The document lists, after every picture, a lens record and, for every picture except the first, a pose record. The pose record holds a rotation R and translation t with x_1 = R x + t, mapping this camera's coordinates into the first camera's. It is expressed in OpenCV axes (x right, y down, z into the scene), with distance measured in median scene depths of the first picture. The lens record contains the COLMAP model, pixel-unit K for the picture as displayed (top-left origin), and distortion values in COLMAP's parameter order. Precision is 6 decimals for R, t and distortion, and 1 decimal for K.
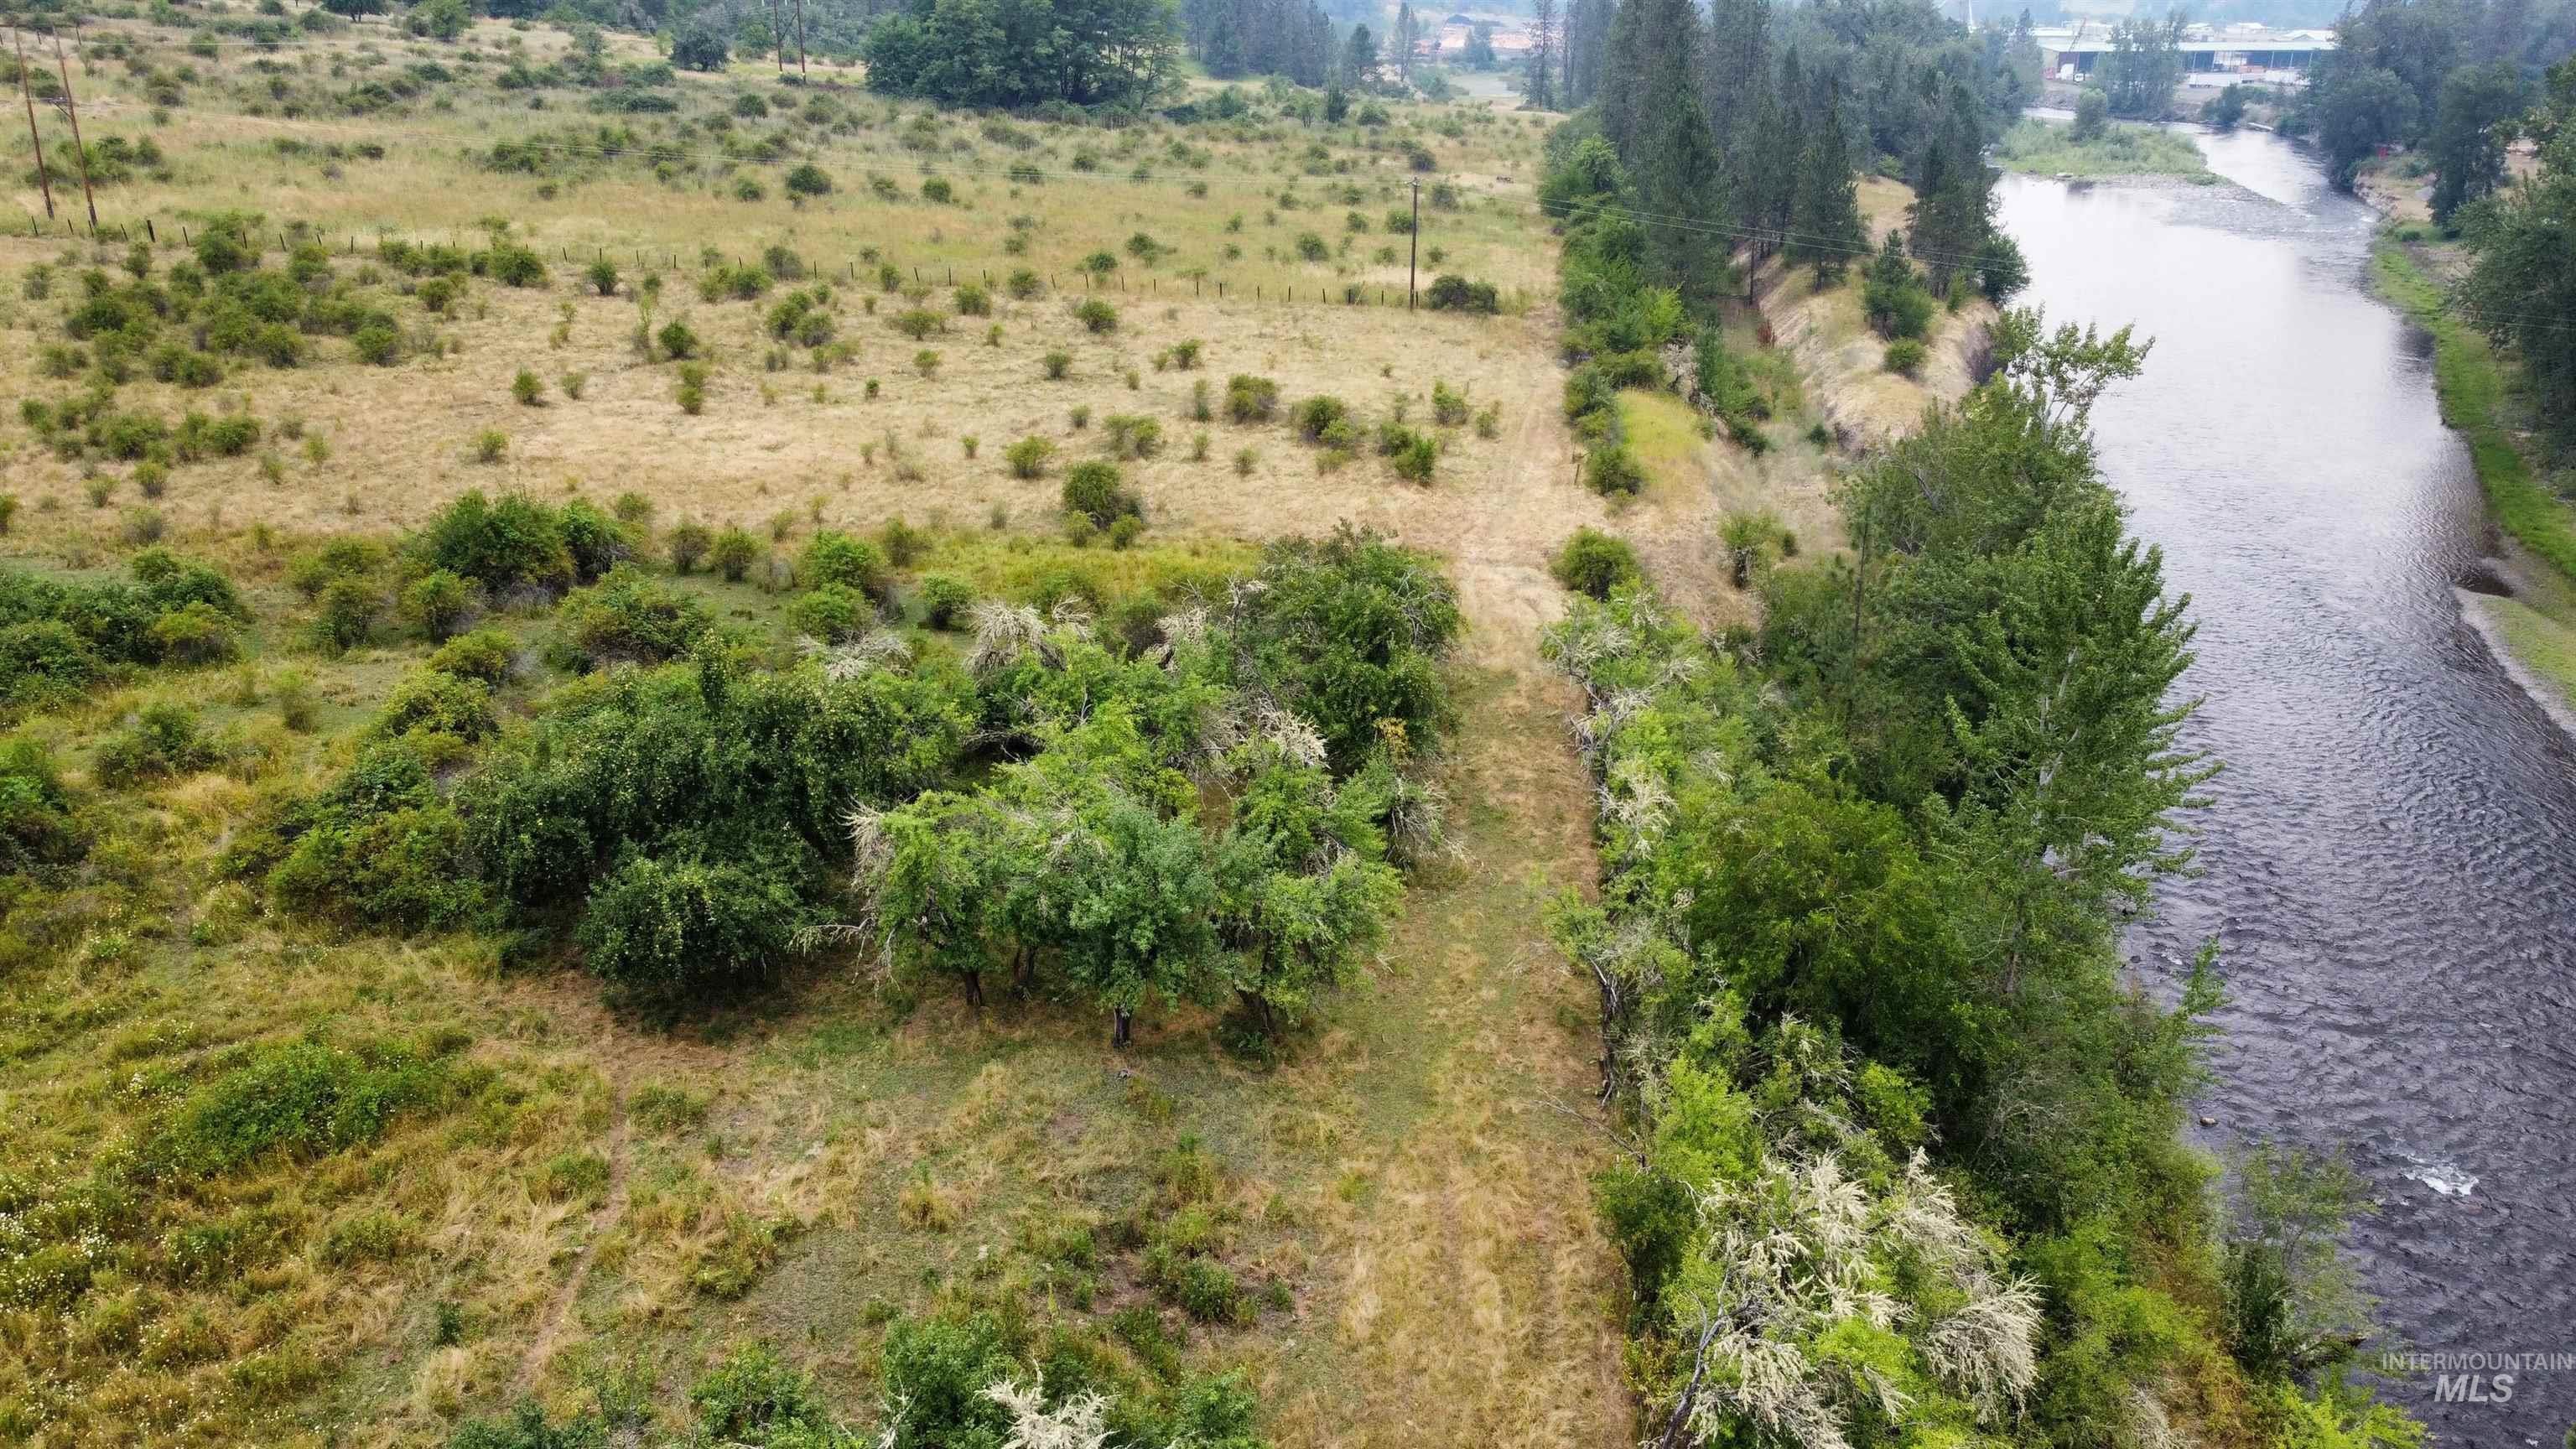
lens RADIAL K [[1964.2, 0, 1299.7], [0, 1964.2, 723.2], [0, 0, 1]] dist [0.004602, -0.008482]
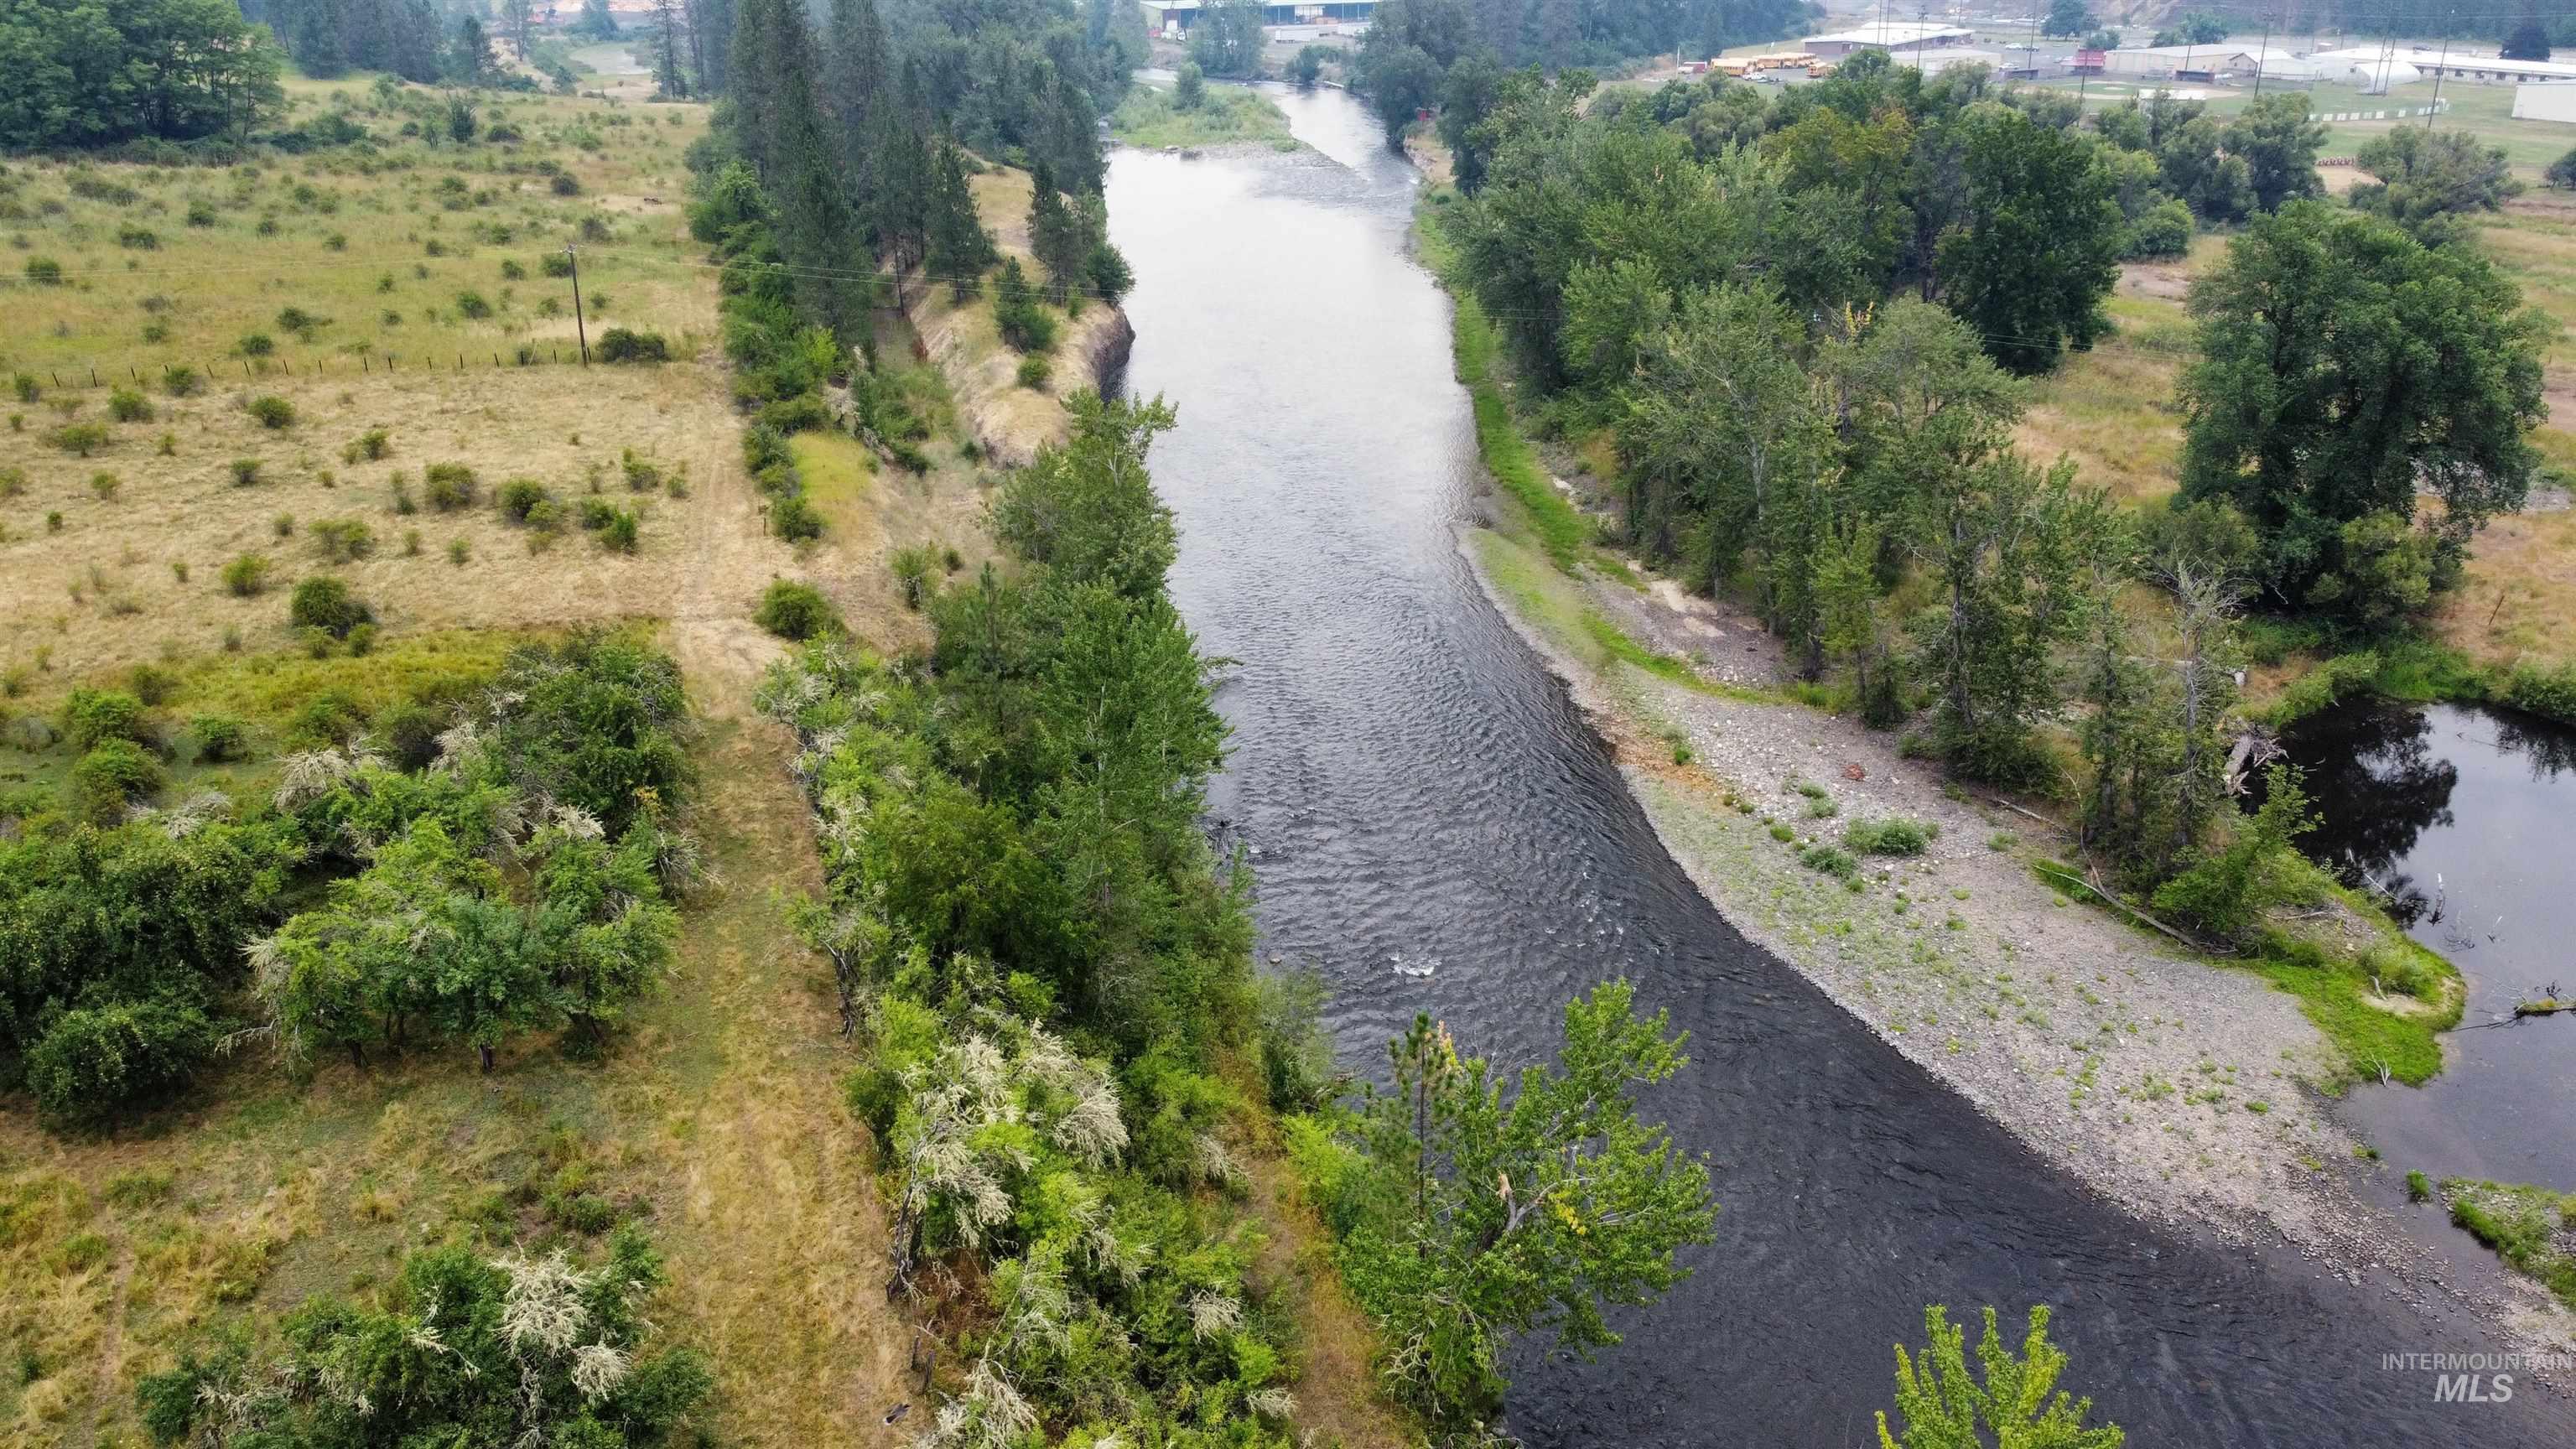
lens RADIAL K [[1971.6, 0, 1319.5], [0, 1971.6, 733.3], [0, 0, 1]] dist [-0.011668, -0.009916]
pose [[0.913630, -0.160180, 0.373662, -0.011632], [0.147105, 0.987083, 0.063458, -0.023441], [-0.379000, -0.003010, 0.925392, -0.162634]]
